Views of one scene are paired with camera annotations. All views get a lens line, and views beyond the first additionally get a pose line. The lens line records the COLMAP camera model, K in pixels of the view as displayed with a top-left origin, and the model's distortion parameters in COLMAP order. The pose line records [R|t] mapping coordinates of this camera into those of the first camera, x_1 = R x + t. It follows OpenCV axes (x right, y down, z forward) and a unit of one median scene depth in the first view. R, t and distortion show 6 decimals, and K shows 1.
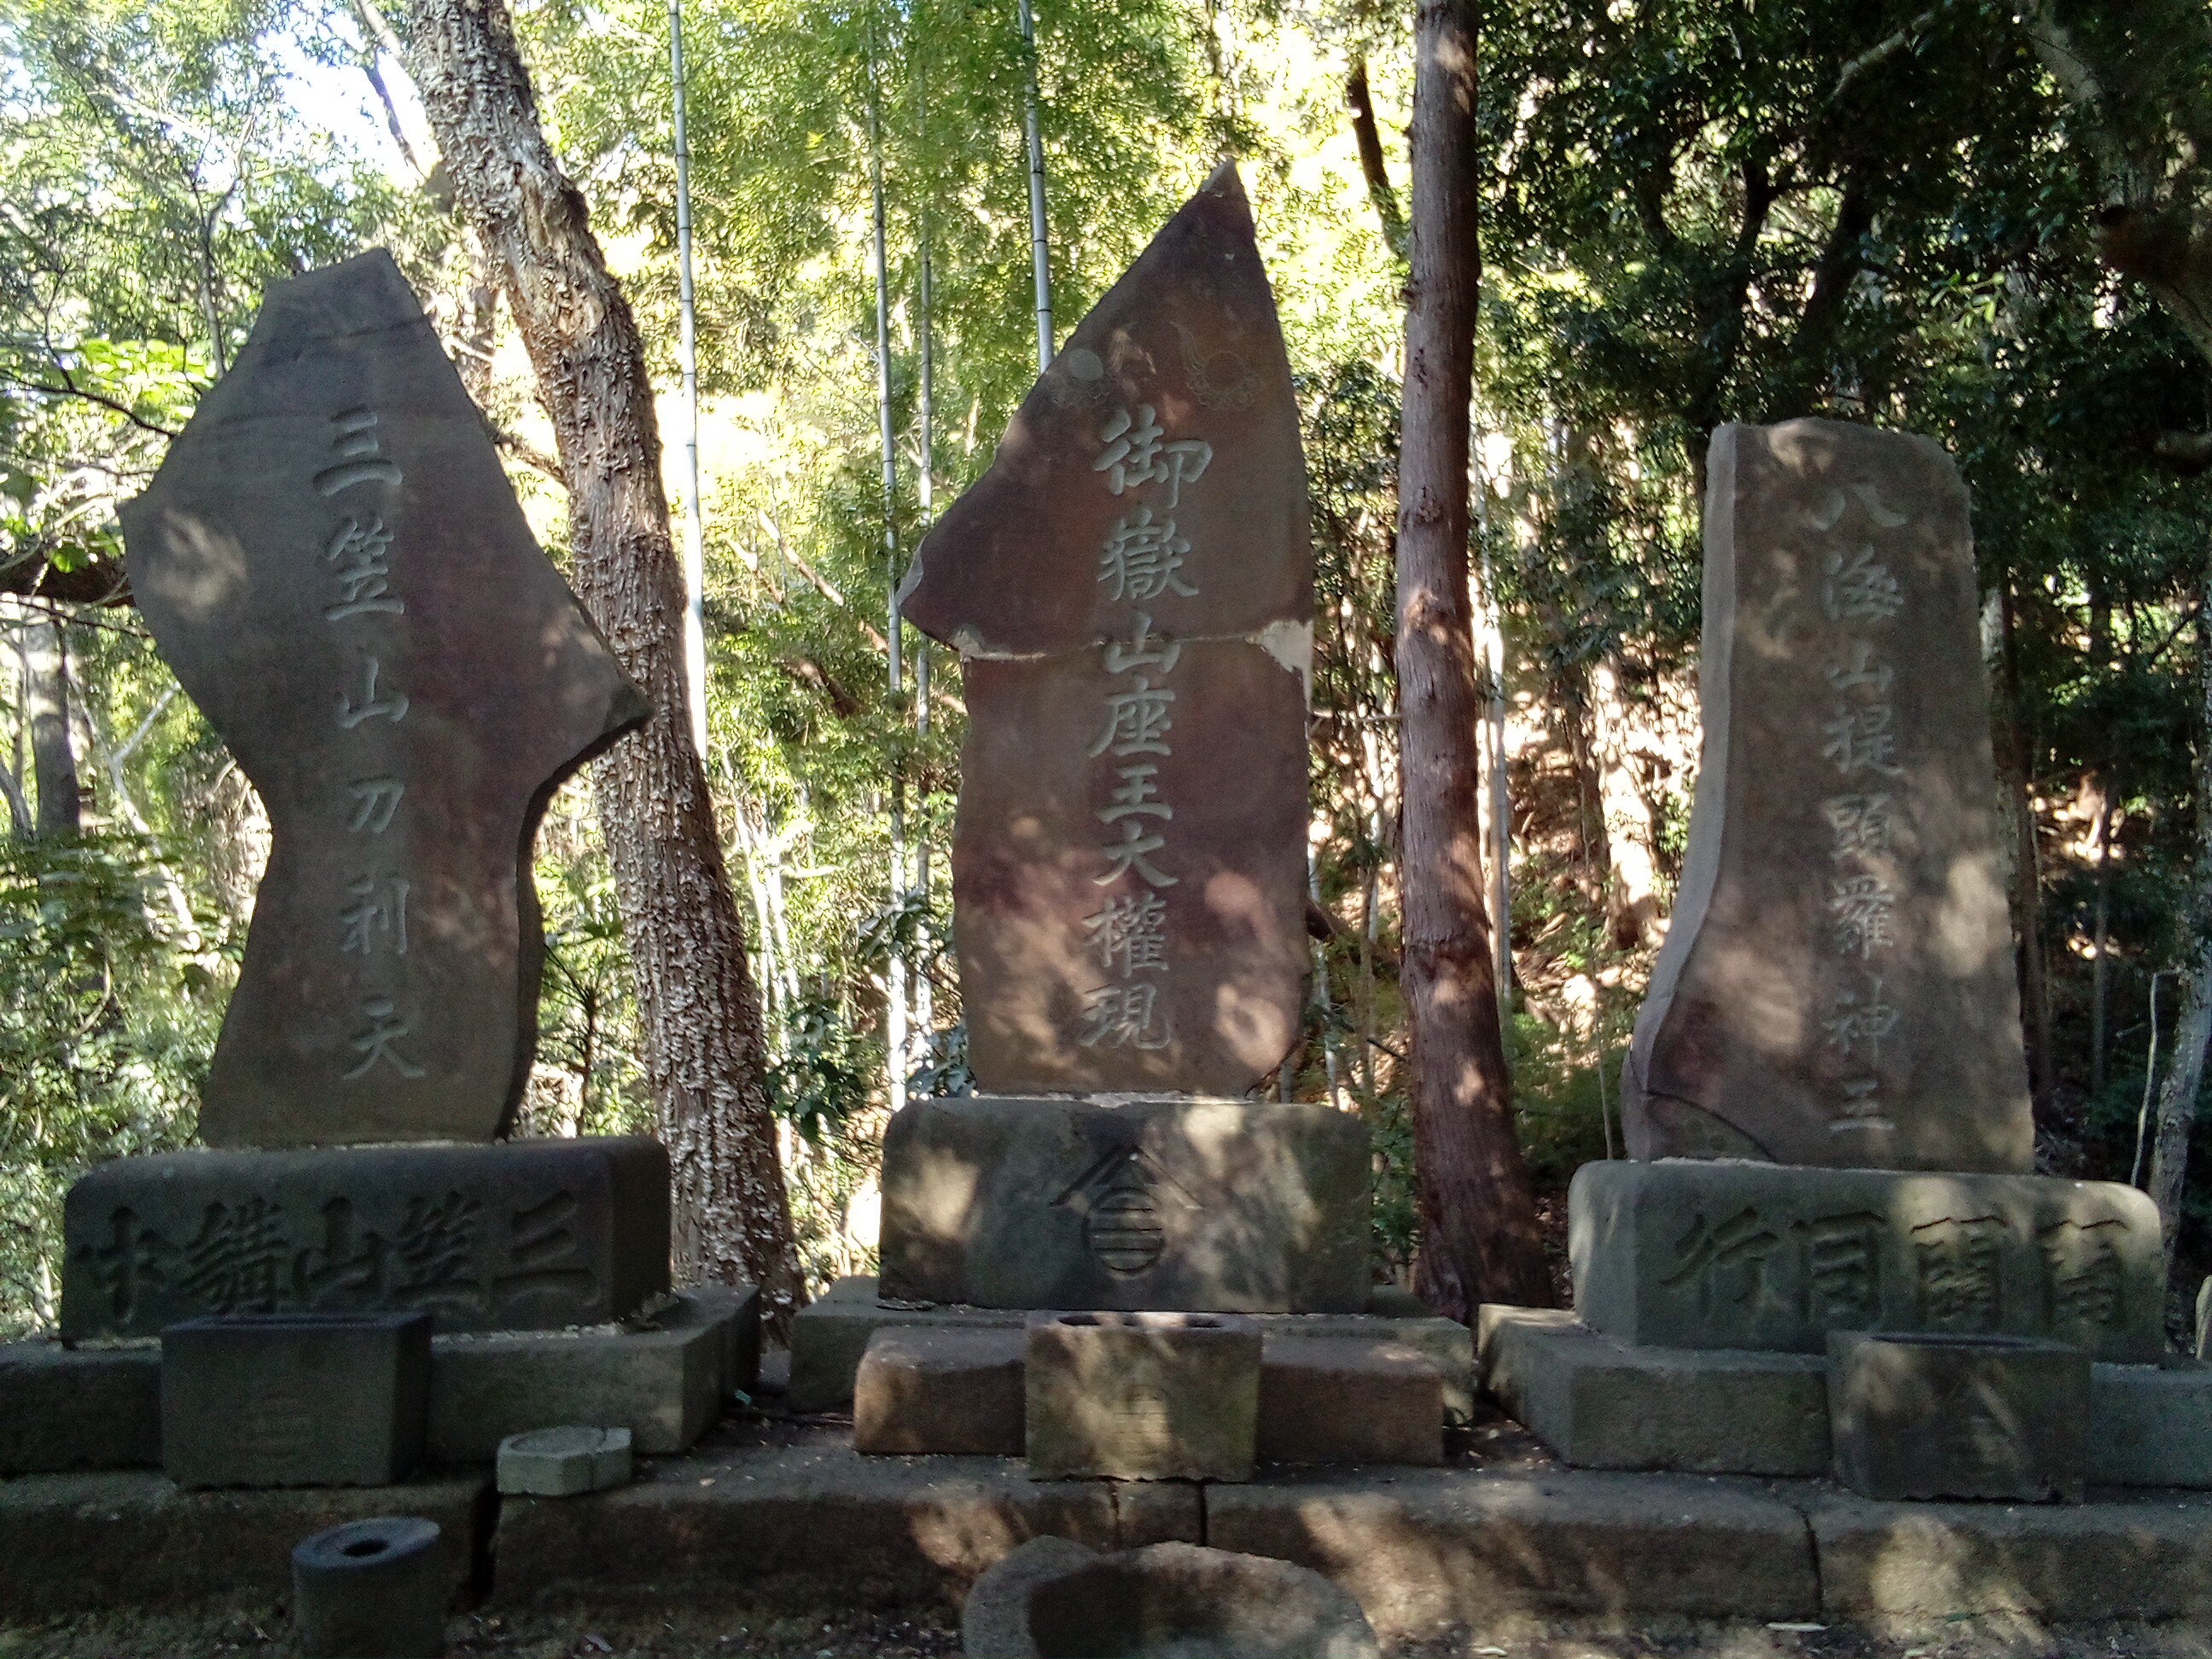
lens RADIAL K [[1936.1, 0, 1106.5], [0, 1936.1, 819.5], [0, 0, 1]] dist [0.015824, -0.007424]
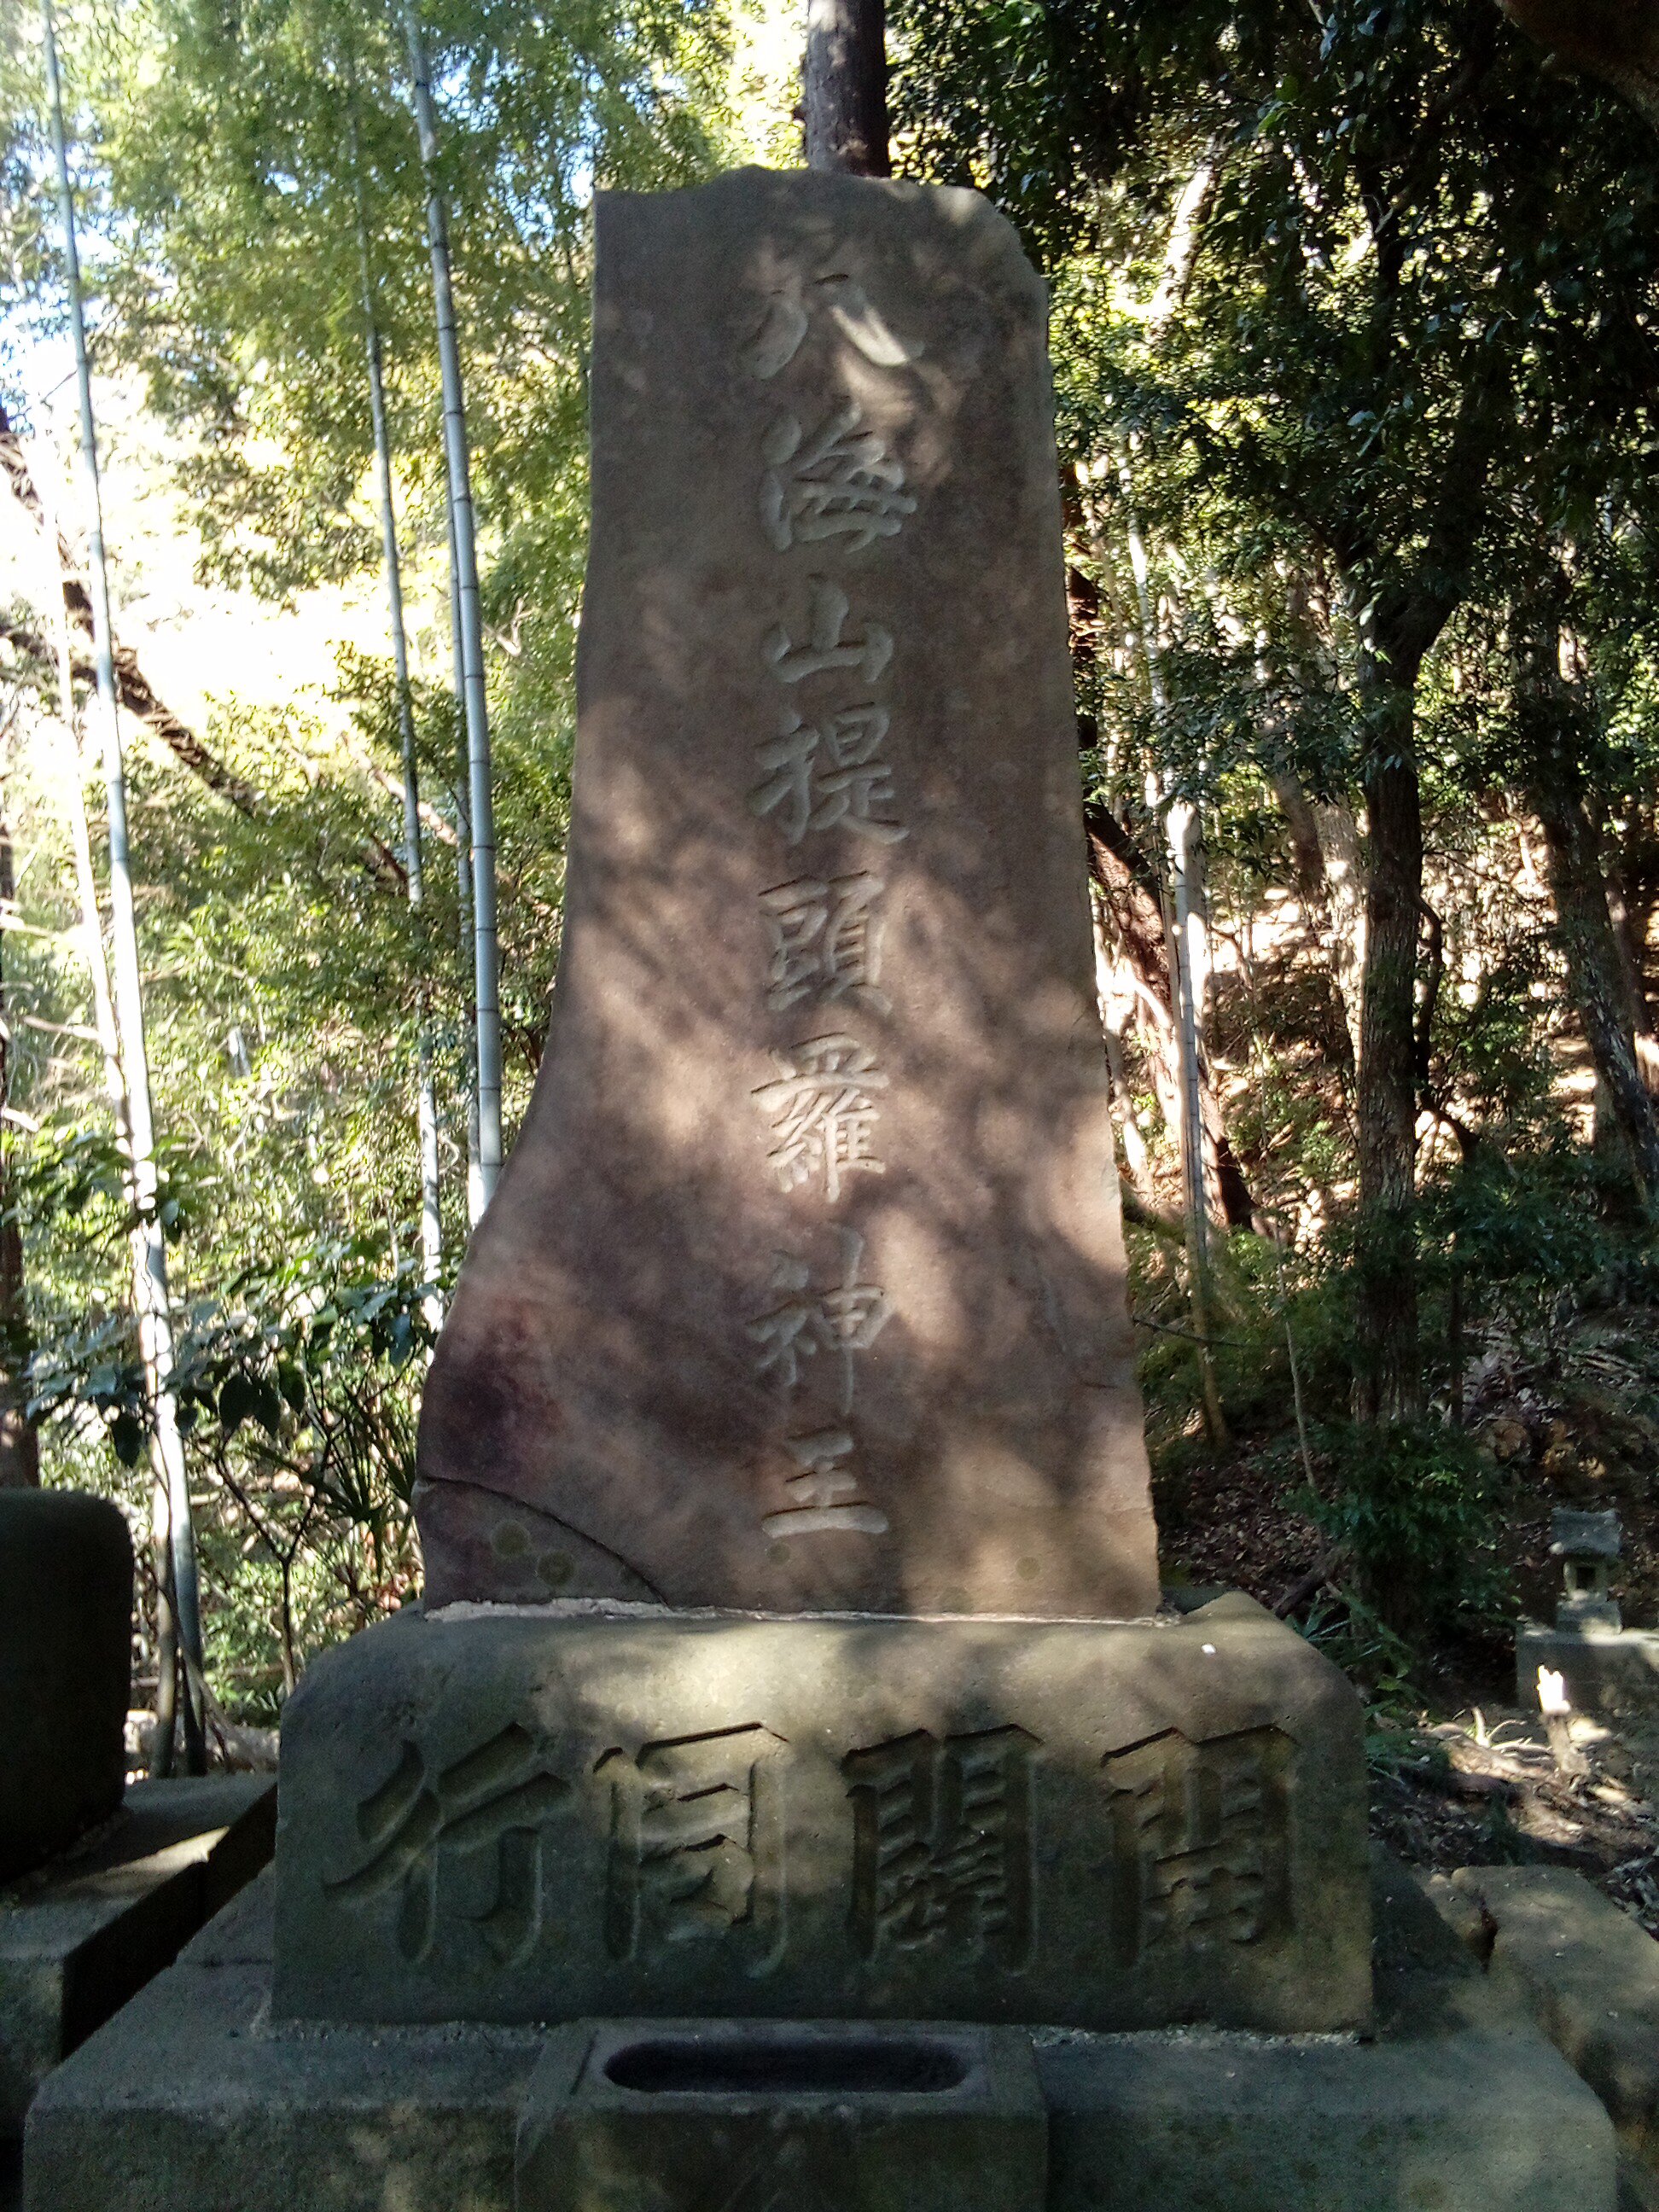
lens RADIAL K [[1925.0, 0, 829.5], [0, 1925.0, 1106.0], [0, 0, 1]] dist [0.081251, -0.129544]
pose [[0.997968, -0.045128, -0.044987, 0.237348], [0.046471, 0.998491, 0.029272, 0.018301], [0.043598, -0.031304, 0.998559, 0.281123]]
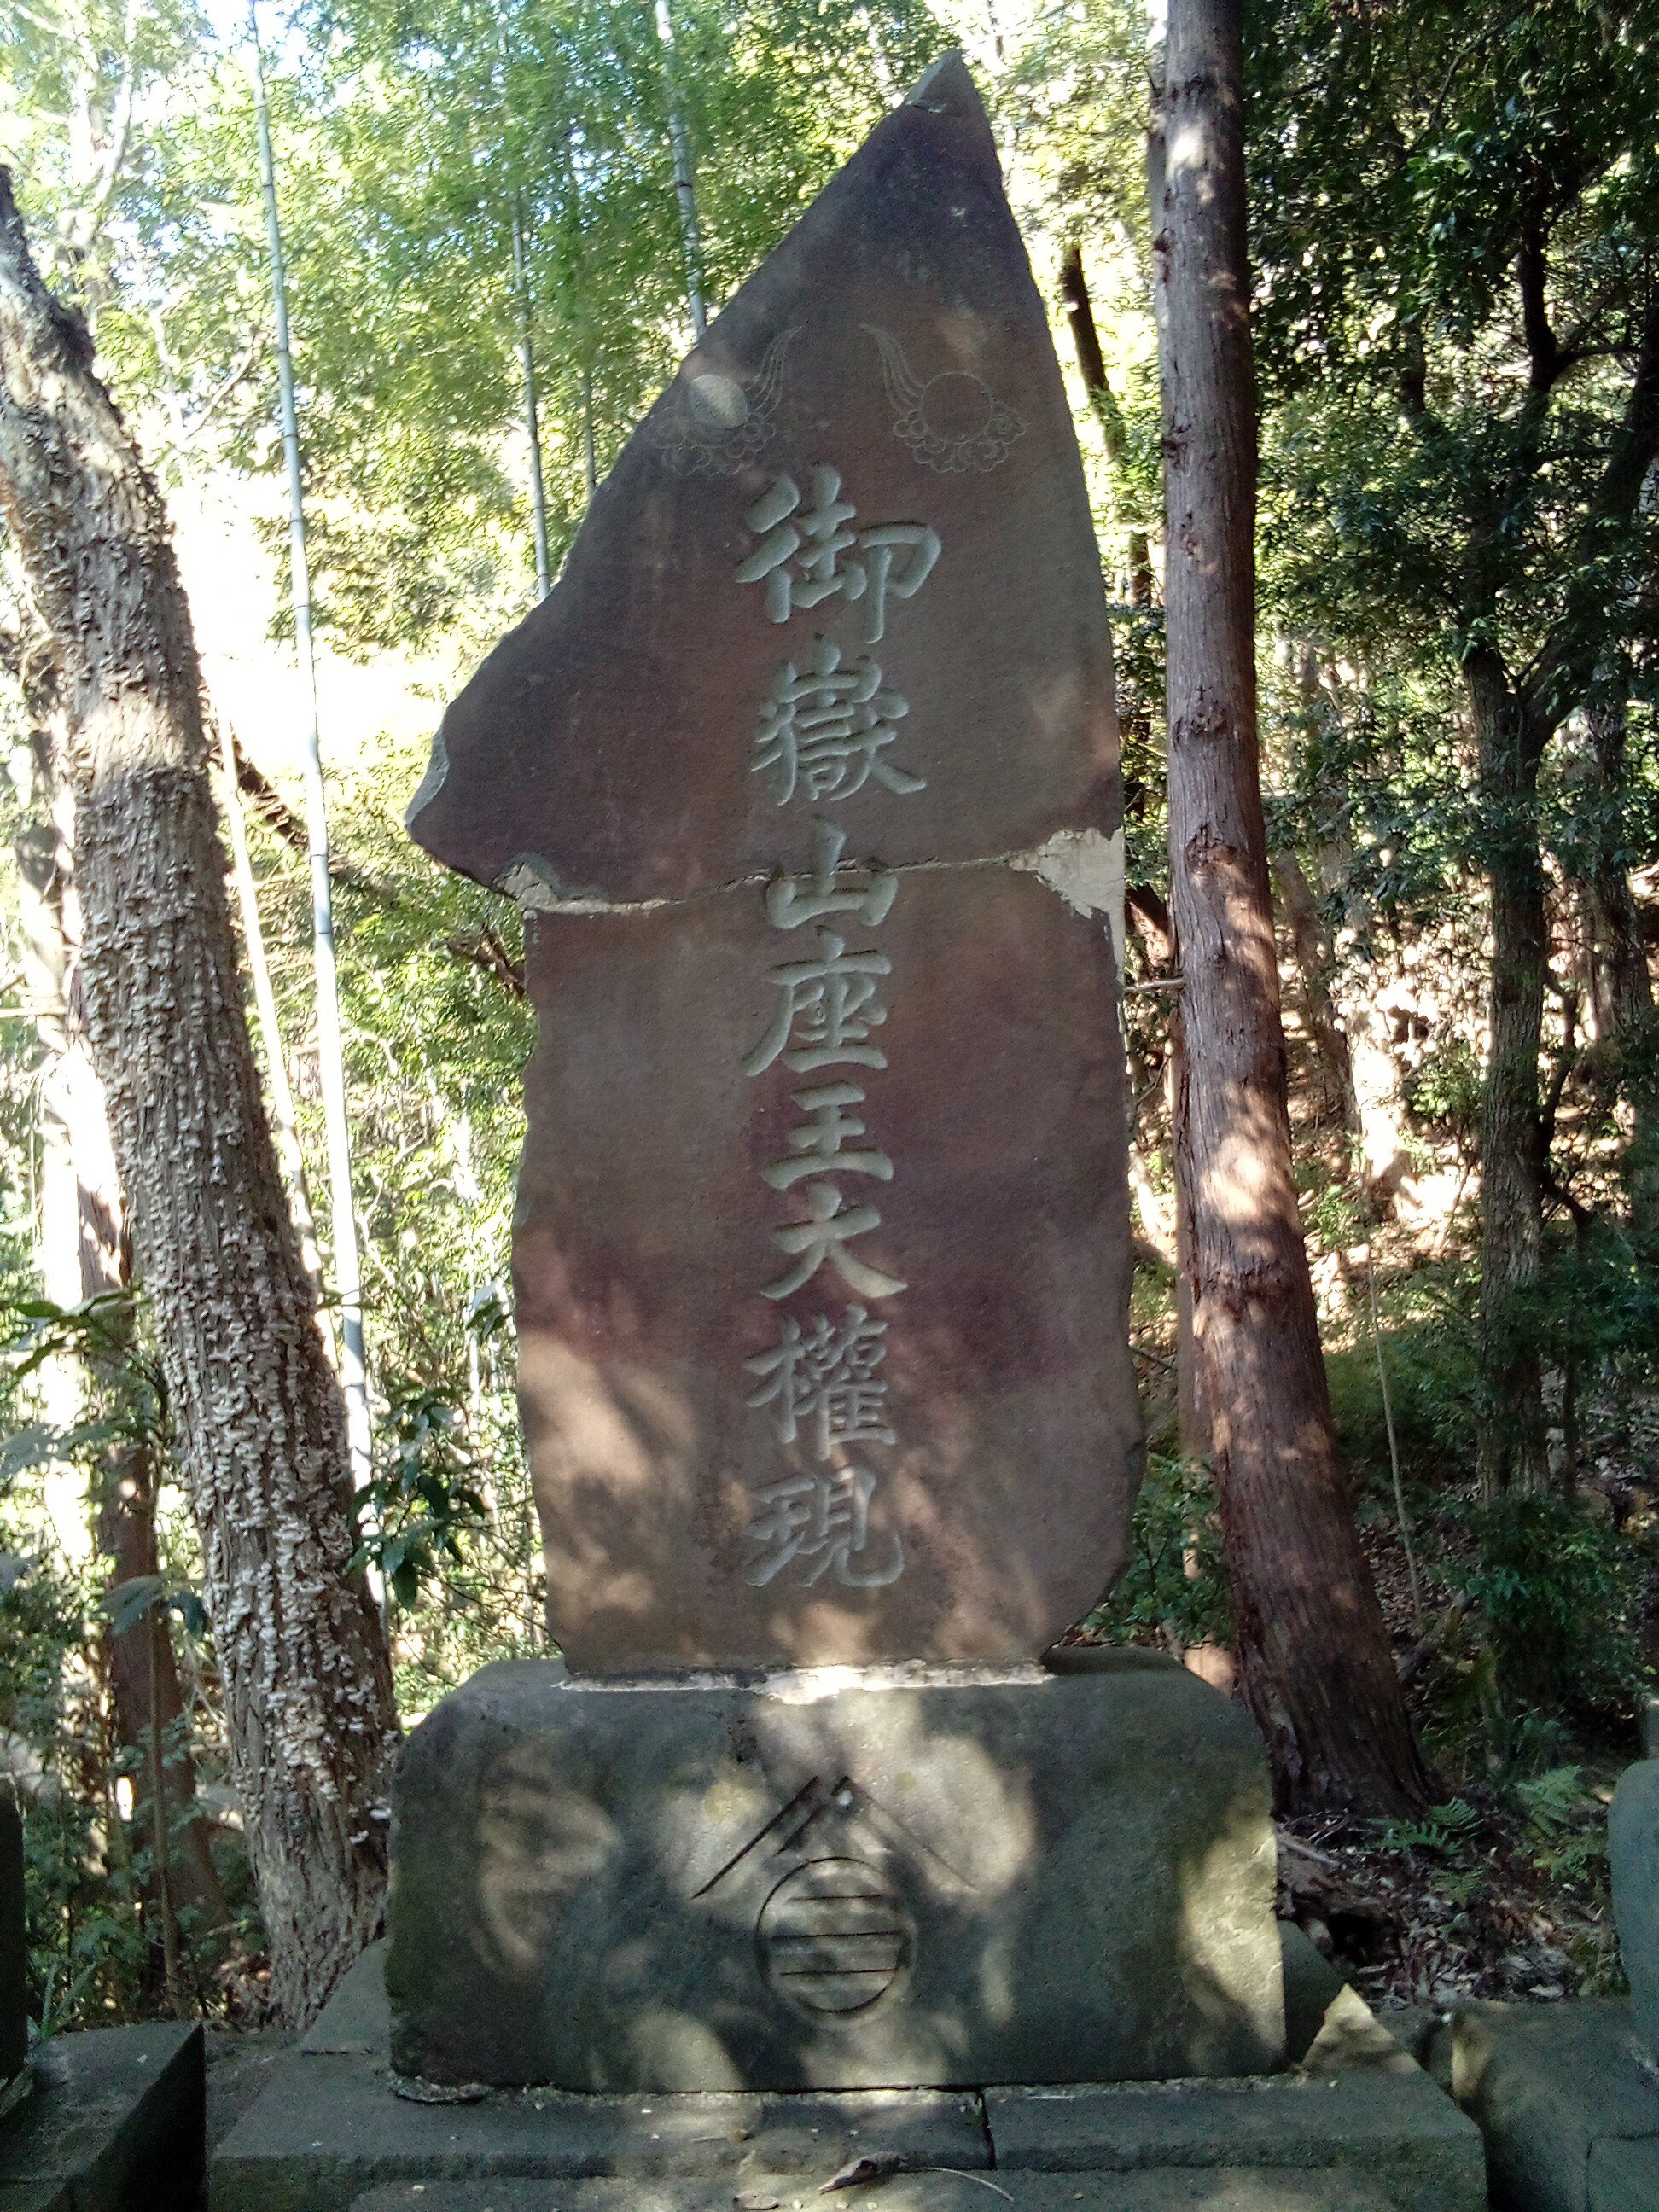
lens RADIAL K [[1936.1, 0, 872.8], [0, 1936.1, 1092.3], [0, 0, 1]] dist [0.015824, -0.007424]
pose [[0.999143, -0.033996, 0.023612, 0.009455], [0.033988, 0.999422, 0.000727, -0.016991], [-0.023623, 0.000077, 0.999721, 0.268033]]
